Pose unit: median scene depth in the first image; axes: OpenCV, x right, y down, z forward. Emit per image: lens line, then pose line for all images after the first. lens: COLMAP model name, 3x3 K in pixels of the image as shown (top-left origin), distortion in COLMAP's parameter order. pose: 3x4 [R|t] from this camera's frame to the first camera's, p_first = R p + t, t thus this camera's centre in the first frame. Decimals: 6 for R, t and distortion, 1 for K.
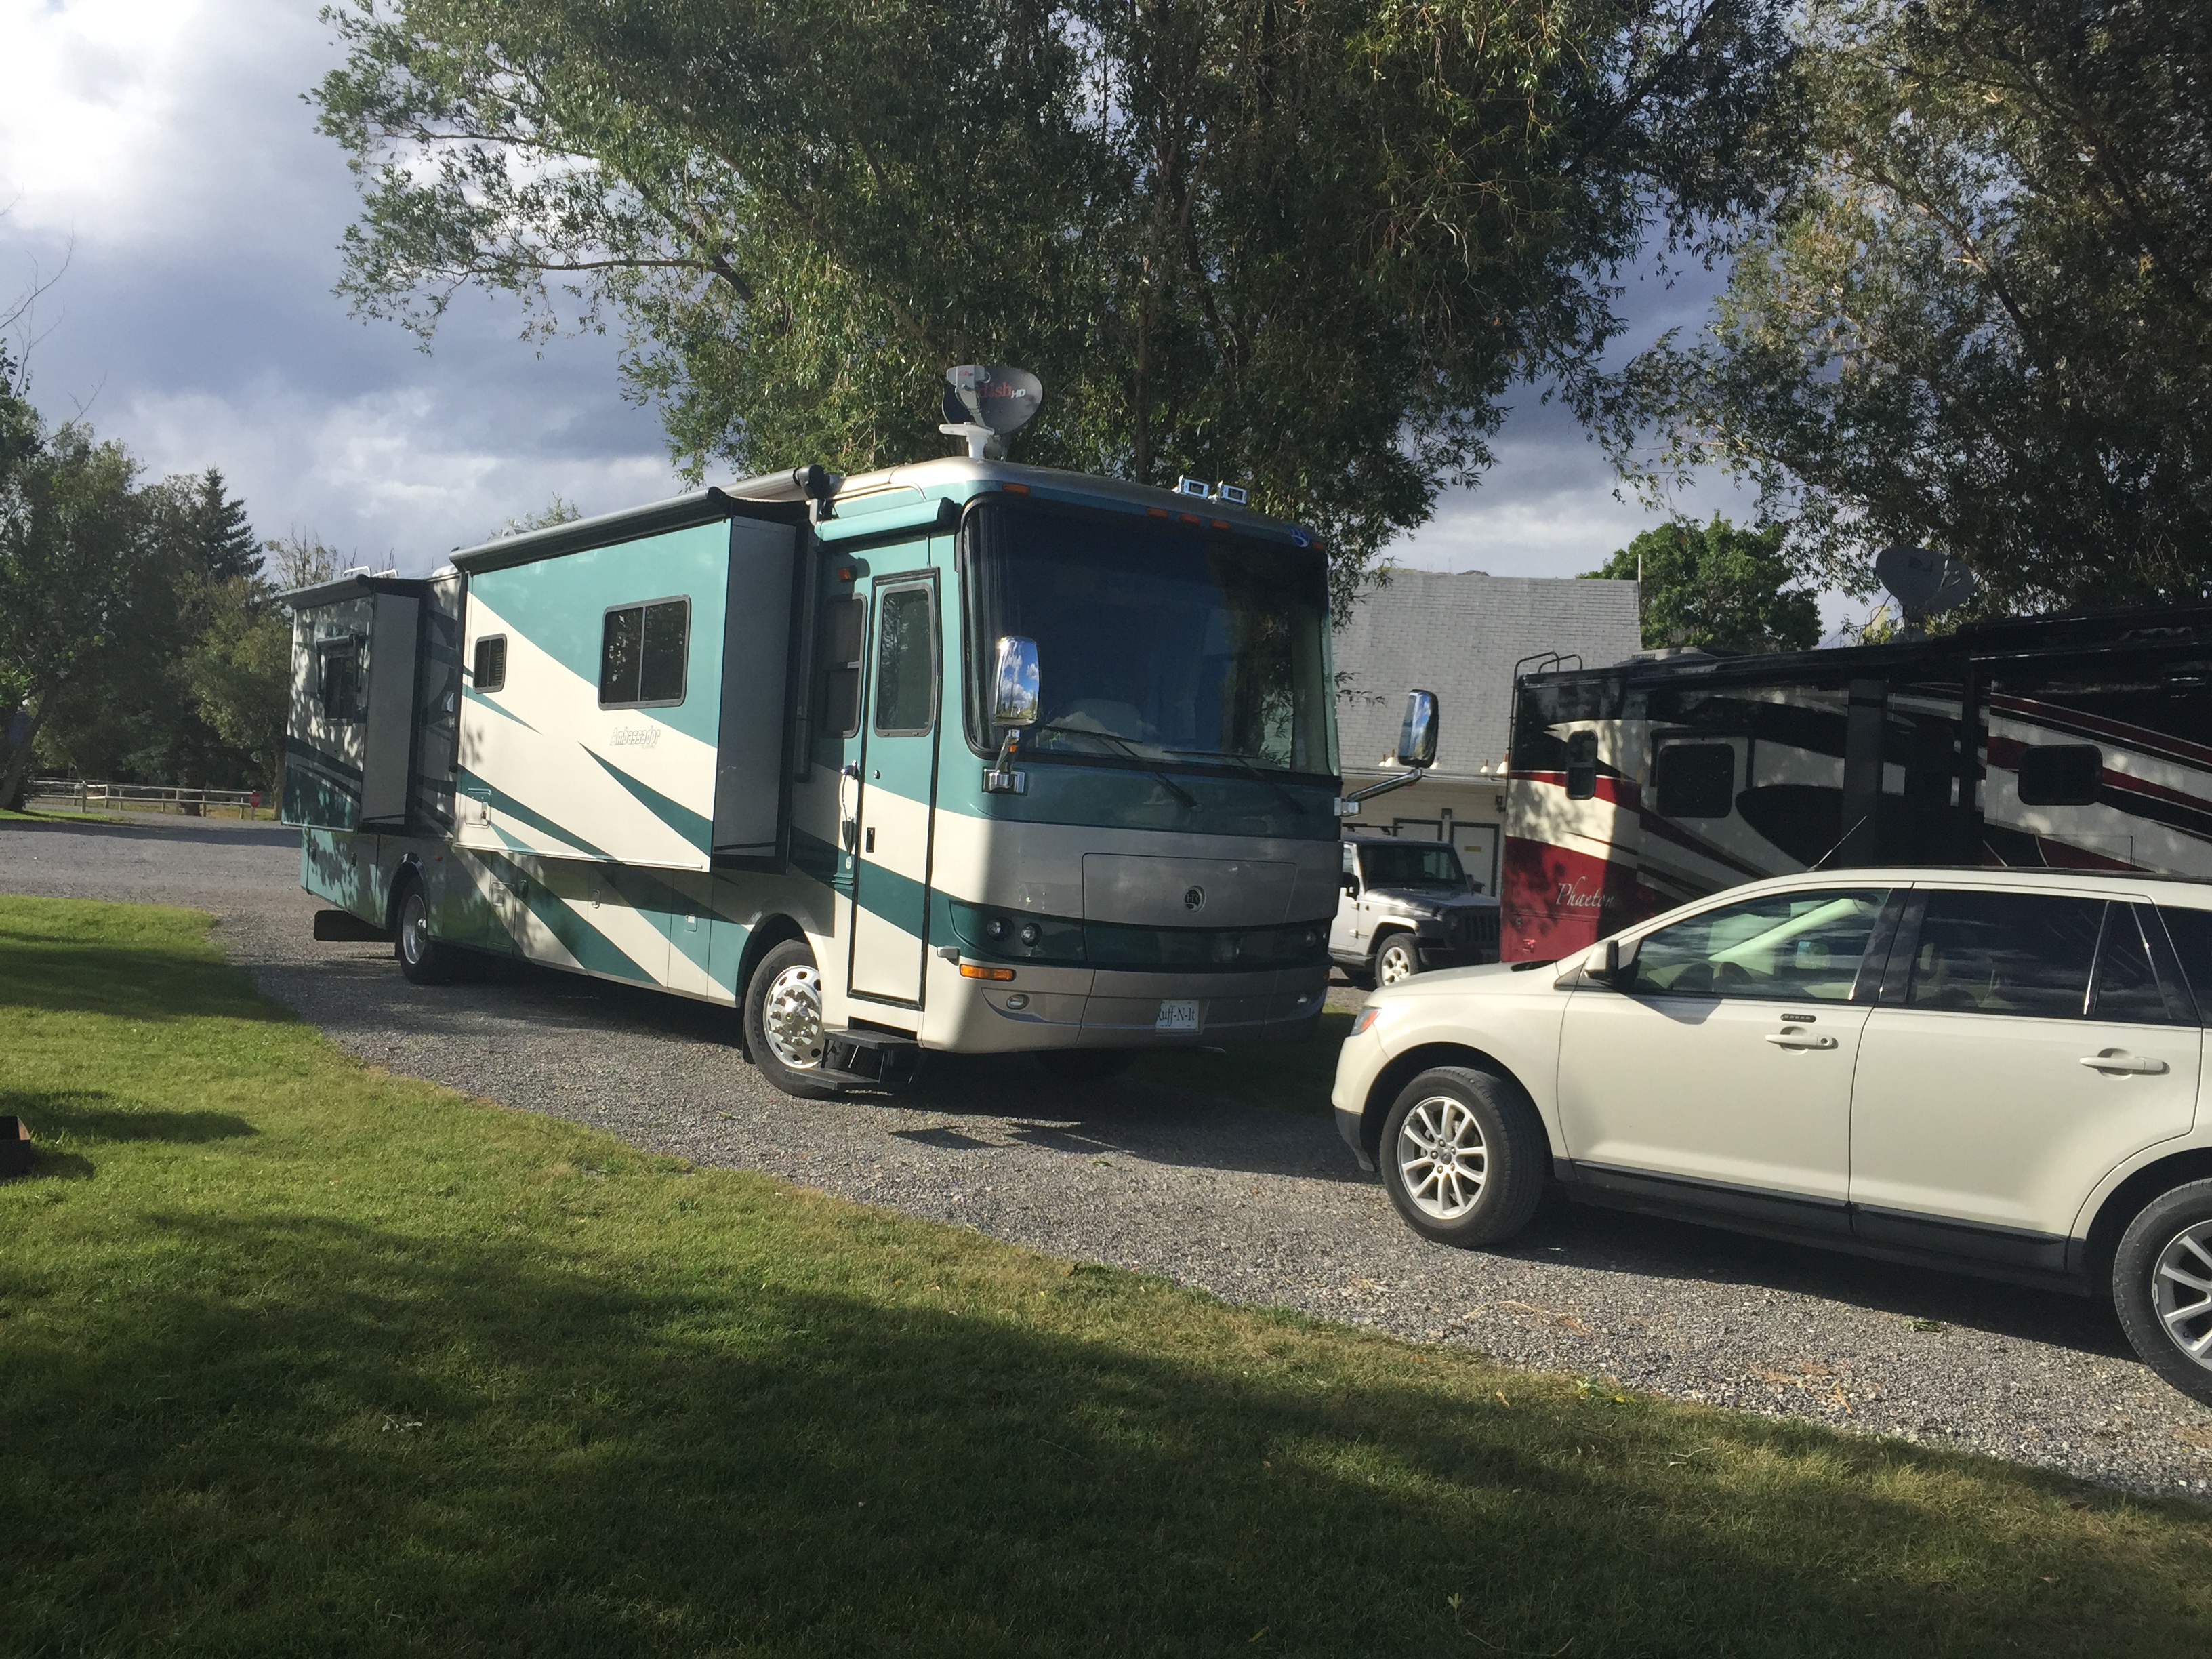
lens RADIAL K [[1876.1, 0, 1107.0], [0, 1876.1, 883.5], [0, 0, 1]] dist [0.121454, -0.000454]
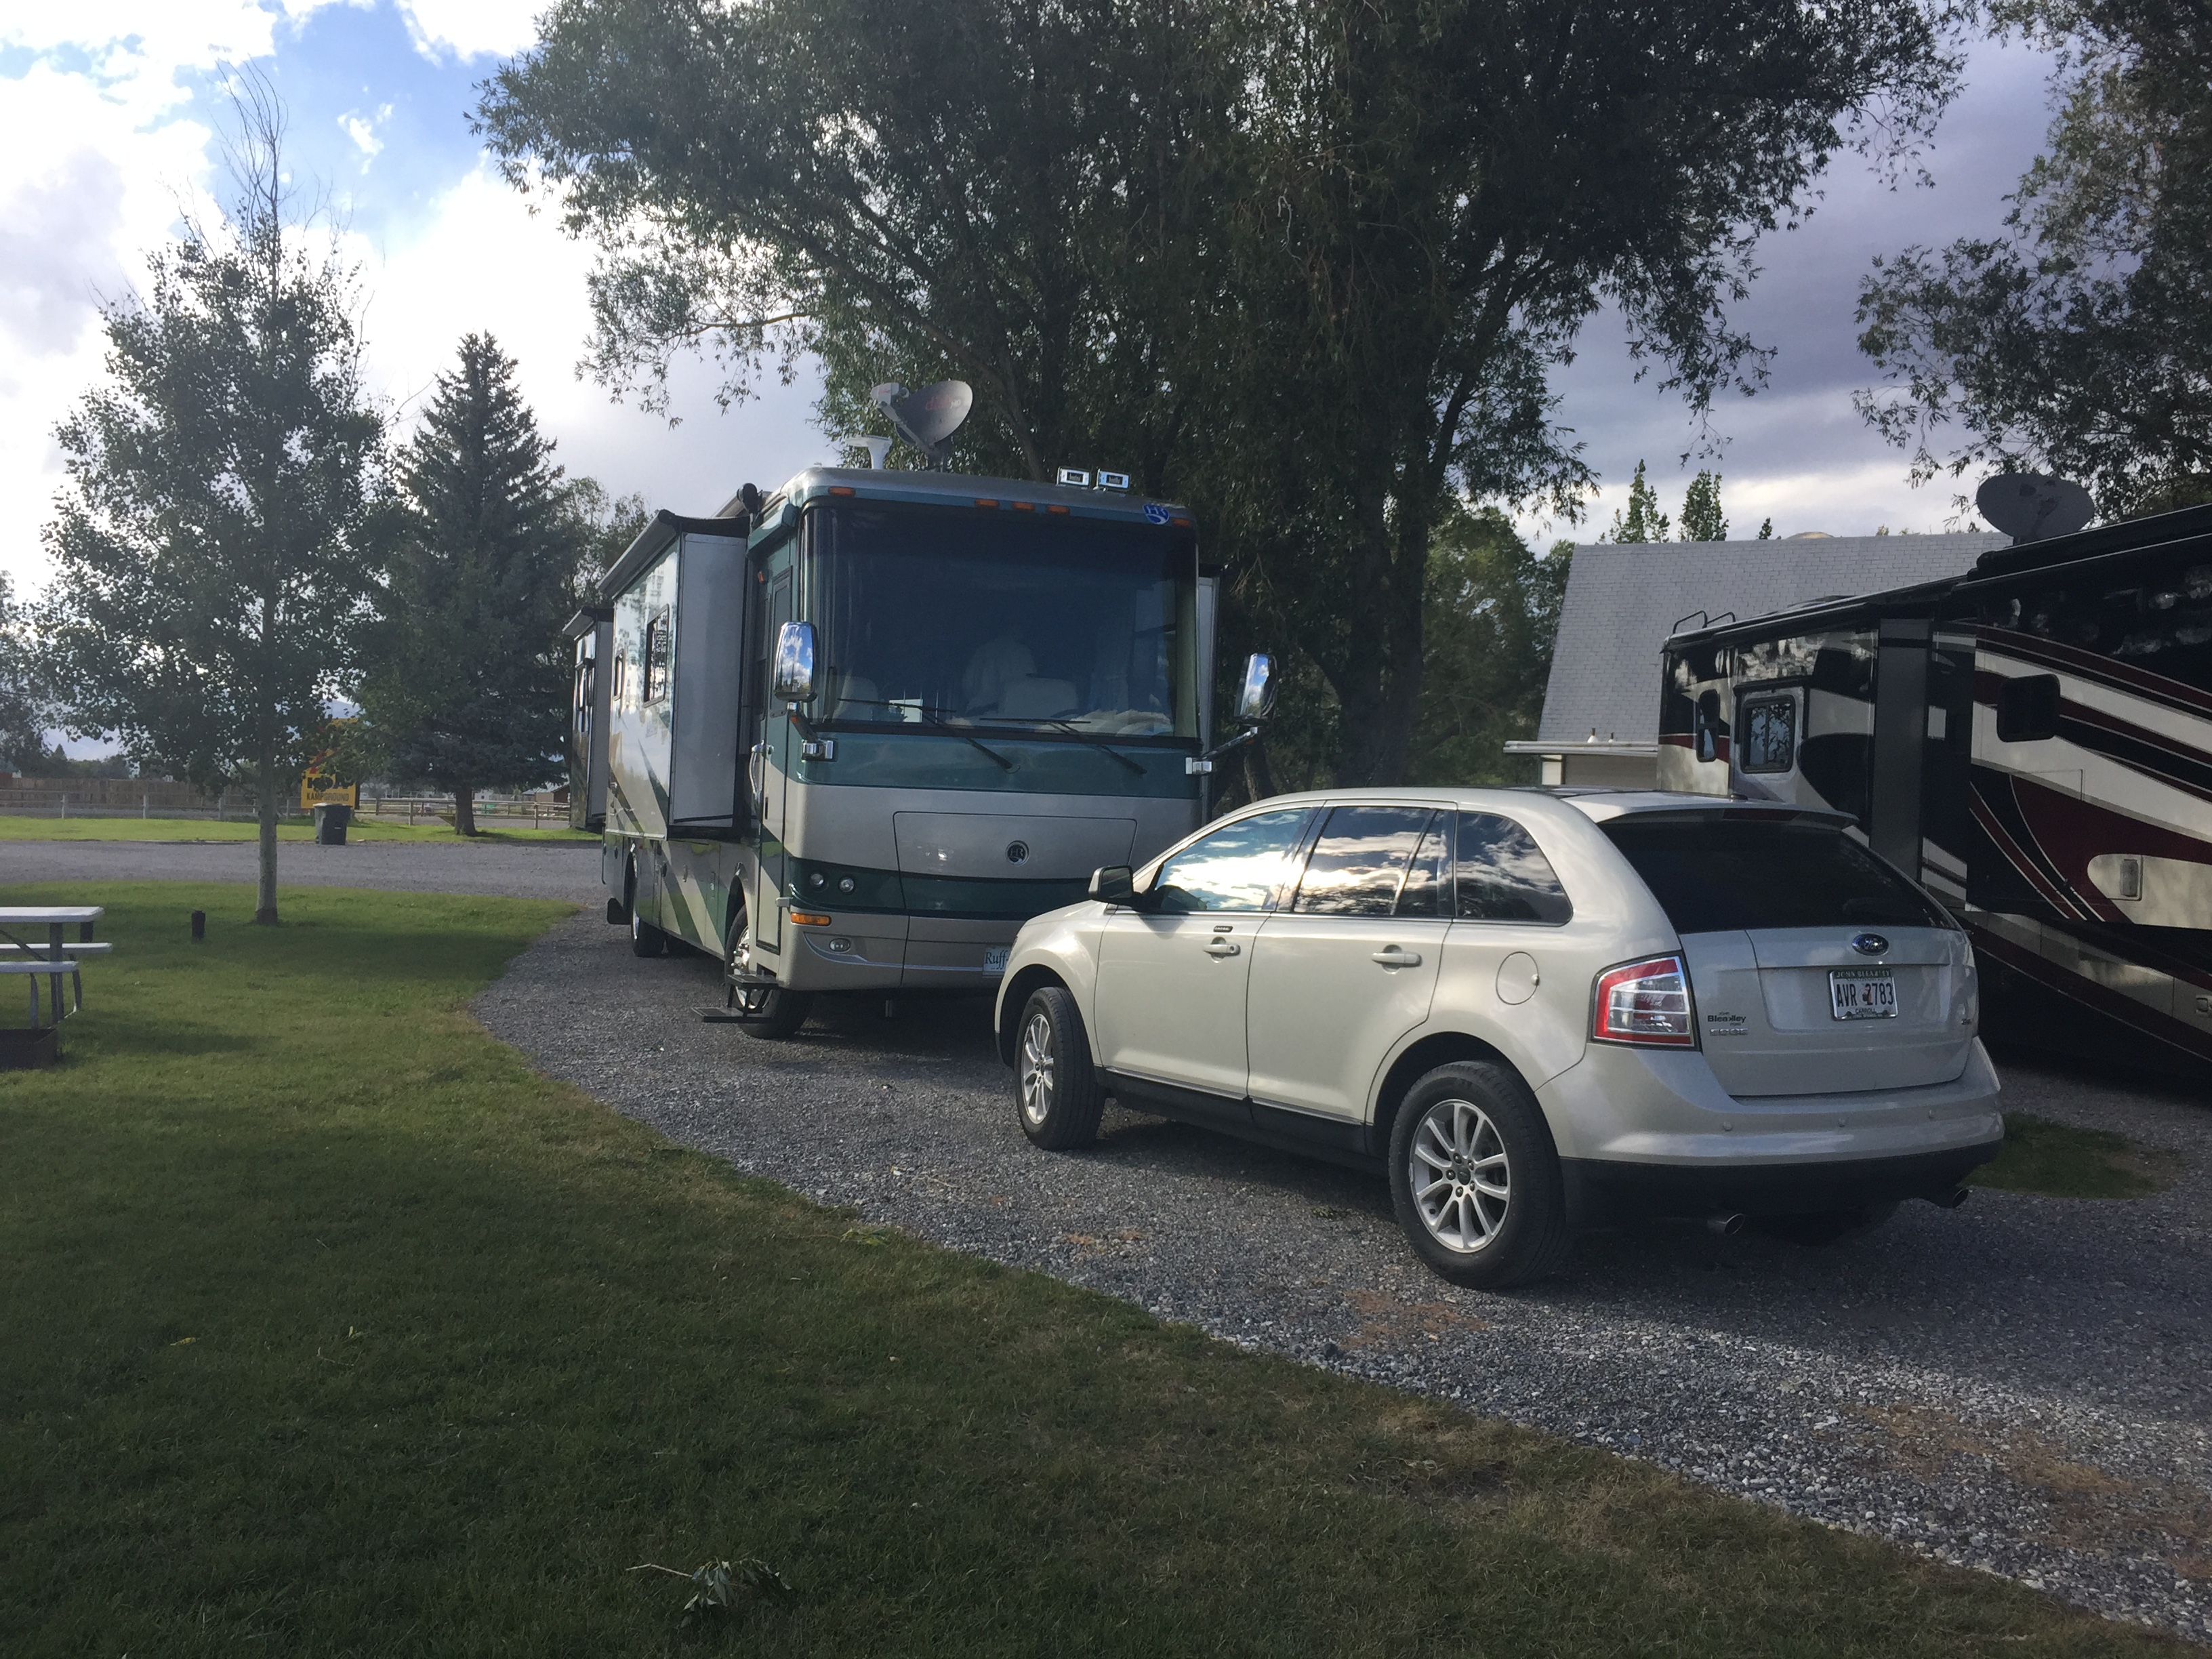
lens RADIAL K [[1876.1, 0, 1107.0], [0, 1876.1, 883.5], [0, 0, 1]] dist [0.121454, -0.000454]
pose [[0.945500, -0.015176, -0.325269, 0.465813], [0.011862, 0.999856, -0.012169, 0.041316], [0.325406, 0.007647, 0.945543, -0.015447]]
